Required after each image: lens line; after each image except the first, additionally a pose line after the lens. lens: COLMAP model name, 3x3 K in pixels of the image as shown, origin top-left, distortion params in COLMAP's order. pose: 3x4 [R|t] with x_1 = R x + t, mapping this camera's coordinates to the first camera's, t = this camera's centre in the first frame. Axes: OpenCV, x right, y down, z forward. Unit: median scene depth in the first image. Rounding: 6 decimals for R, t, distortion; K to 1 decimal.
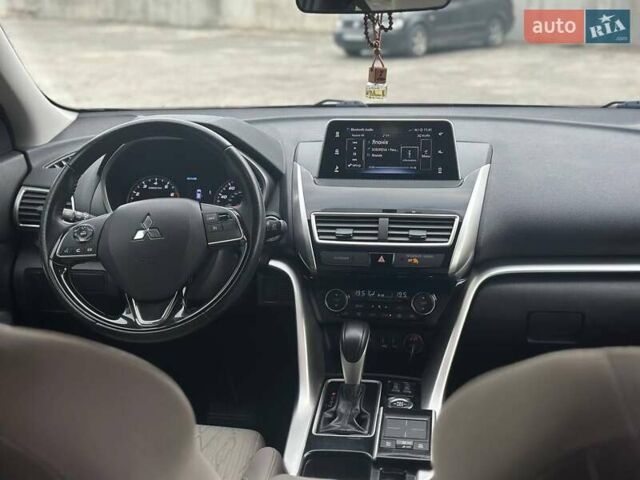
lens RADIAL K [[881.9, 0, 320.4], [0, 881.9, 243.1], [0, 0, 1]] dist [0.162642, -0.144974]
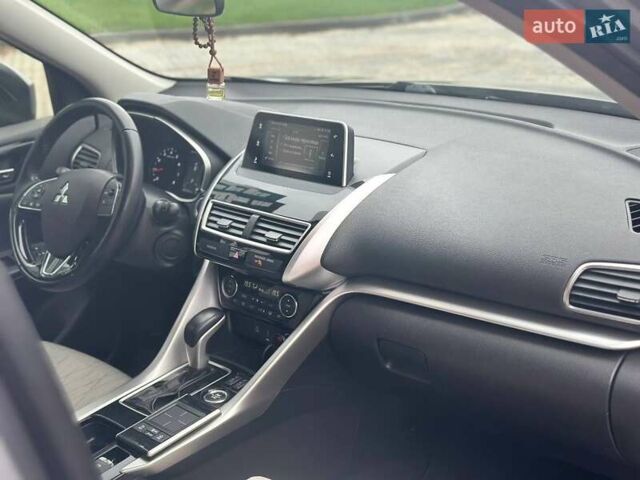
lens RADIAL K [[881.9, 0, 320.4], [0, 881.9, 243.1], [0, 0, 1]] dist [0.162642, -0.144974]
pose [[0.833353, 0.162501, -0.528315, 0.656547], [-0.124641, 0.986437, 0.106807, -0.111225], [0.538505, -0.023158, 0.842304, 0.185393]]
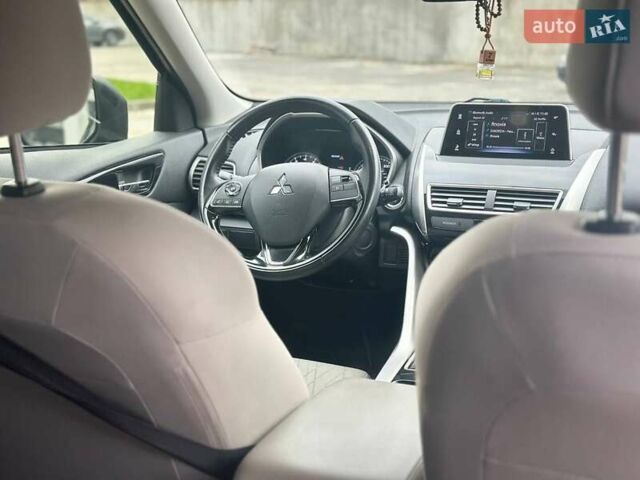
lens RADIAL K [[881.9, 0, 320.4], [0, 881.9, 243.1], [0, 0, 1]] dist [0.162642, -0.144974]
pose [[0.969226, 0.064968, -0.237444, 0.128230], [-0.074184, 0.996791, -0.030077, 0.084269], [0.234728, 0.046766, 0.970935, -0.117235]]
